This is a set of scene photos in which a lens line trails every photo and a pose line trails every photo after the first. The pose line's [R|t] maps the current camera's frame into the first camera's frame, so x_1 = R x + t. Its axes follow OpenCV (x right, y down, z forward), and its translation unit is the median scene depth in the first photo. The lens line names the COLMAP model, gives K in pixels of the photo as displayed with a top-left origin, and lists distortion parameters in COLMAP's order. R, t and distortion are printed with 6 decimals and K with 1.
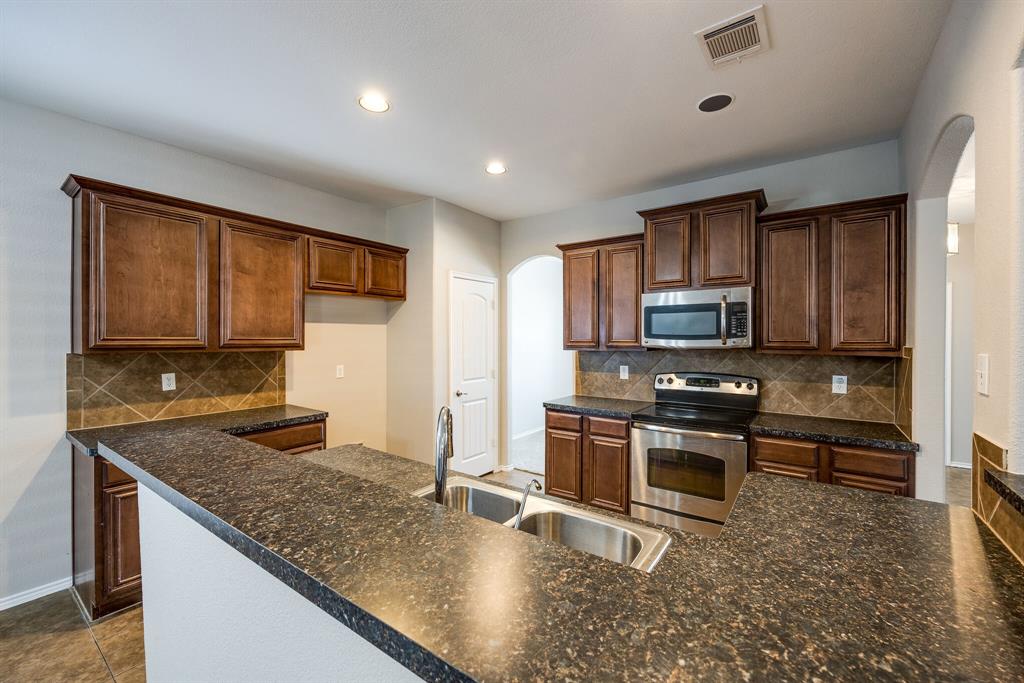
lens RADIAL K [[417.8, 0, 510.3], [0, 417.8, 341.3], [0, 0, 1]] dist [0.000943, -0.000886]
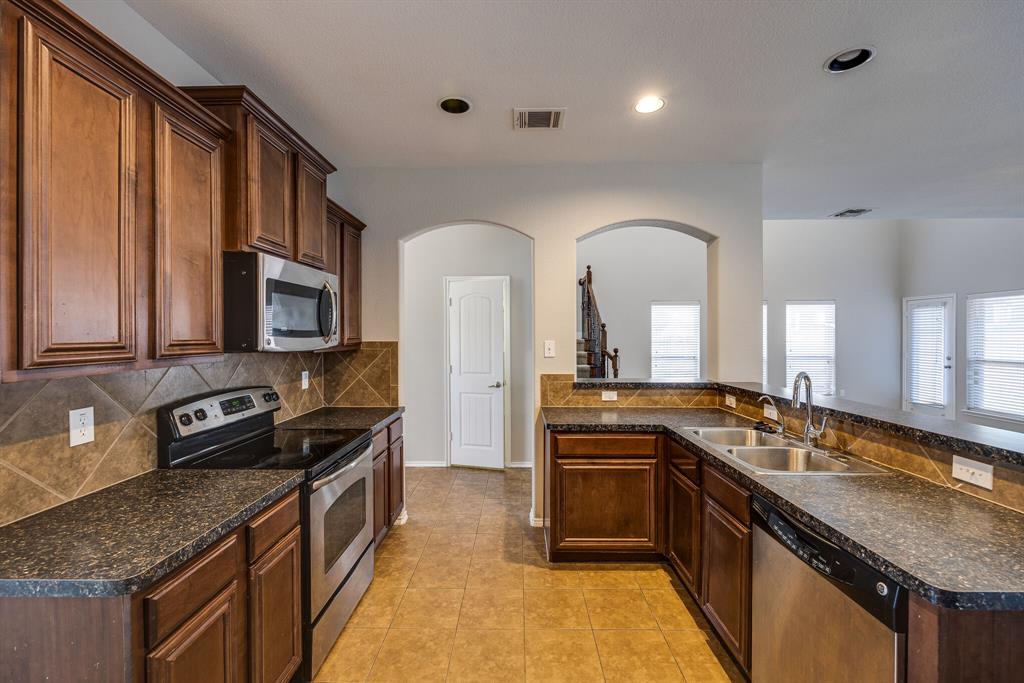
lens RADIAL K [[423.3, 0, 510.6], [0, 423.3, 338.1], [0, 0, 1]] dist [-0.004132, 0.000907]
pose [[-0.578222, -0.008613, 0.815834, -0.312042], [0.005643, 0.999878, 0.014555, -0.010777], [-0.815860, 0.013020, -0.578103, 1.058614]]
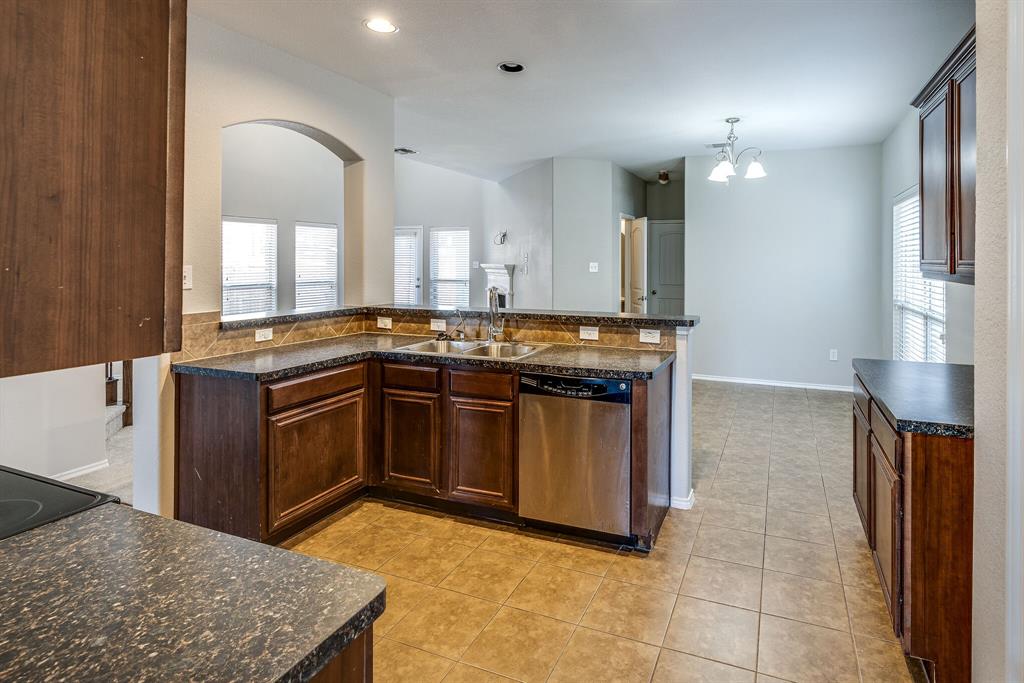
lens RADIAL K [[534.5, 0, 569.5], [0, 534.5, 257.0], [0, 0, 1]] dist [-0.003221, 0.001967]
pose [[-0.967588, -0.008077, -0.252407, 0.070181], [-0.008437, 0.999964, 0.000342, -0.009006], [0.252395, 0.002461, -0.967621, 1.406050]]
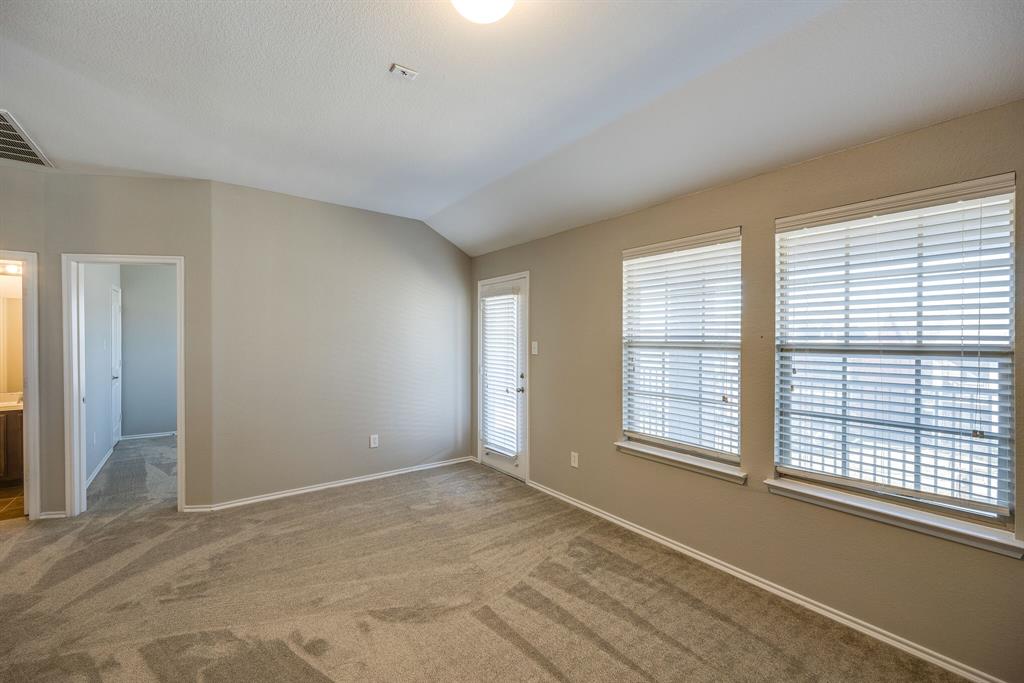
lens RADIAL K [[423.3, 0, 508.5], [0, 423.3, 339.7], [0, 0, 1]] dist [-0.004132, 0.000907]
pose [[-0.958197, -0.005586, 0.286054, -0.190971], [-0.002085, 0.999919, 0.012542, 0.006472], [-0.286101, 0.011421, -0.958131, -0.683678]]
